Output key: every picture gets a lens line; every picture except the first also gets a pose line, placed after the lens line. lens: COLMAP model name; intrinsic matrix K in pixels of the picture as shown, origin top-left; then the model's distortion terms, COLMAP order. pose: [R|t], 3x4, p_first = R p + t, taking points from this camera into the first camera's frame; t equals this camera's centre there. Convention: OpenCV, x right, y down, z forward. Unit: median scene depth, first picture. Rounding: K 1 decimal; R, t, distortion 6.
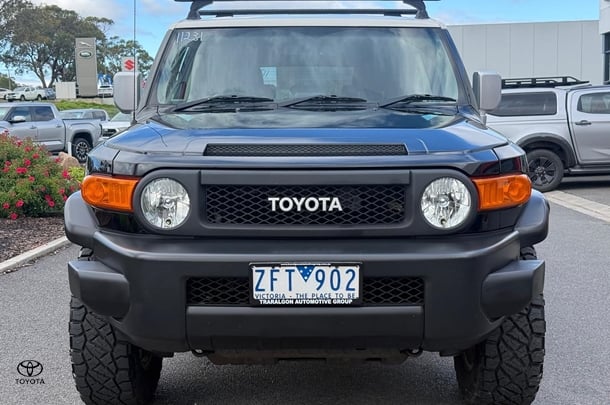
lens RADIAL K [[930.6, 0, 302.6], [0, 930.6, 177.9], [0, 0, 1]] dist [0.053815, 0.000714]
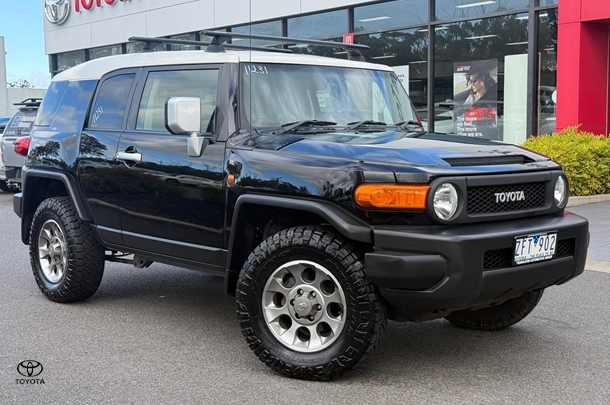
lens RADIAL K [[979.5, 0, 305.0], [0, 979.5, 202.5], [0, 0, 1]] dist [0.131232, -0.103245]
pose [[0.722978, -0.057909, 0.688440, -1.308140], [0.054439, 0.998158, 0.026791, -0.021849], [-0.688723, 0.018109, 0.724798, 0.093770]]
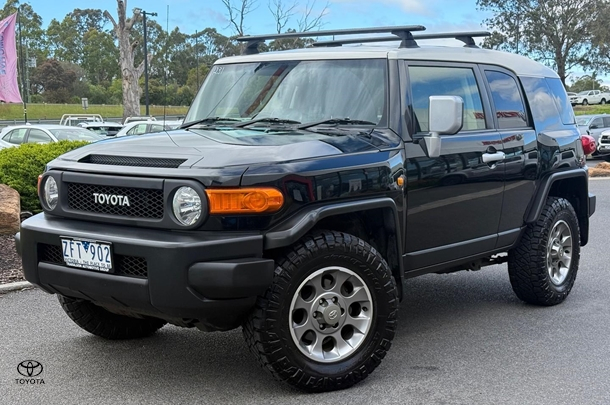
lens RADIAL K [[979.5, 0, 305.0], [0, 979.5, 202.5], [0, 0, 1]] dist [0.131232, -0.103245]
pose [[0.787230, 0.068887, -0.612800, 1.138058], [-0.056949, 0.997616, 0.038985, -0.041387], [0.614024, 0.004208, 0.789276, 0.014094]]
